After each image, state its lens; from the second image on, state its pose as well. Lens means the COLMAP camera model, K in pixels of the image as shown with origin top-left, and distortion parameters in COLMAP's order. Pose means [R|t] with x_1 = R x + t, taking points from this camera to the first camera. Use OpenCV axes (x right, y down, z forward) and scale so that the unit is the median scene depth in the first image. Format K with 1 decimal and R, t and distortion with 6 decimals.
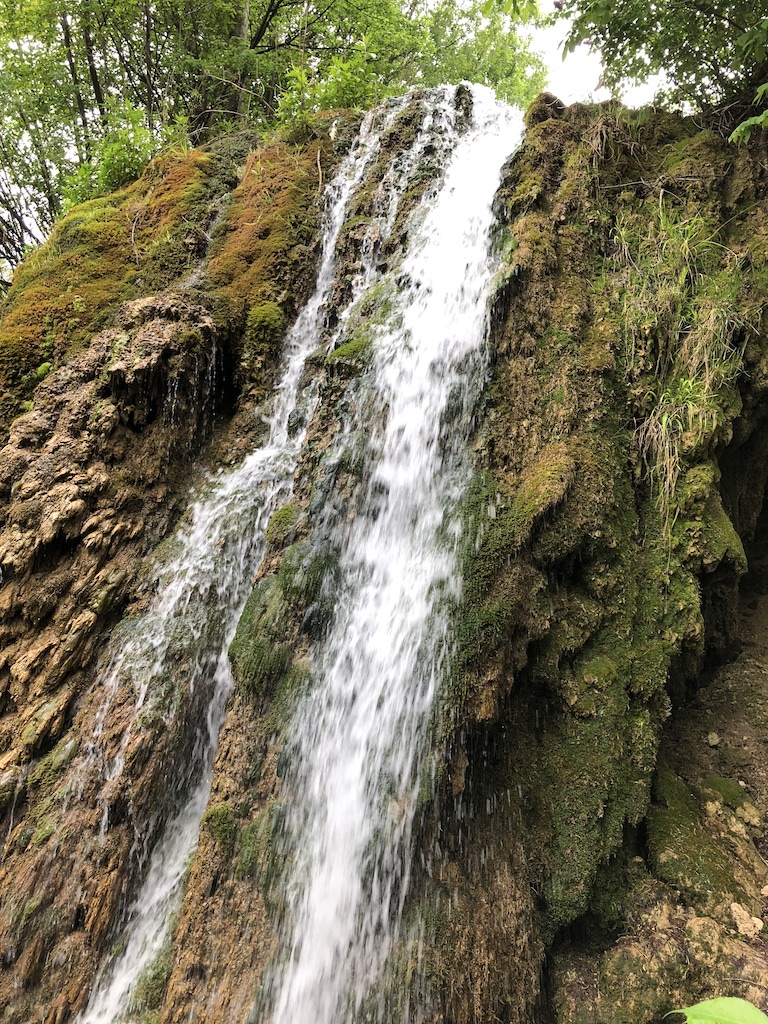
lens RADIAL K [[816.9, 0, 384.0], [0, 816.9, 512.0], [0, 0, 1]] dist [0.087969, -0.120383]
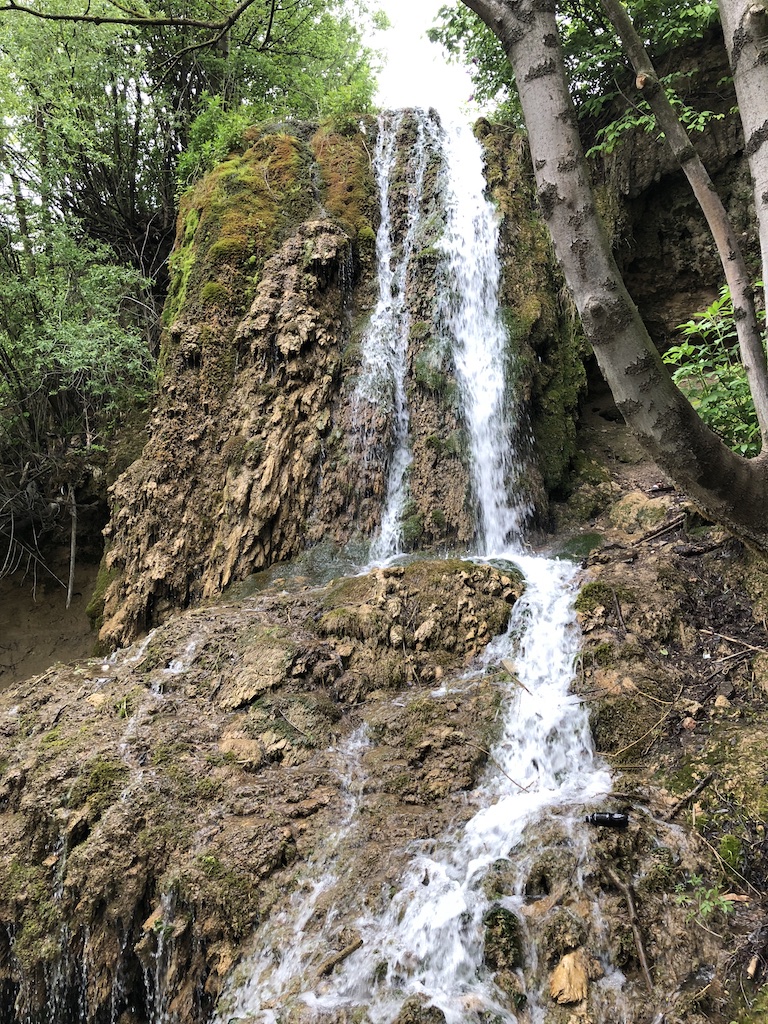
lens RADIAL K [[816.9, 0, 384.0], [0, 816.9, 512.0], [0, 0, 1]] dist [0.087969, -0.120383]
pose [[0.954434, -0.059017, 0.292528, -0.804690], [0.044185, 0.997393, 0.057059, 0.334832], [-0.295132, -0.041534, 0.954553, -0.966888]]
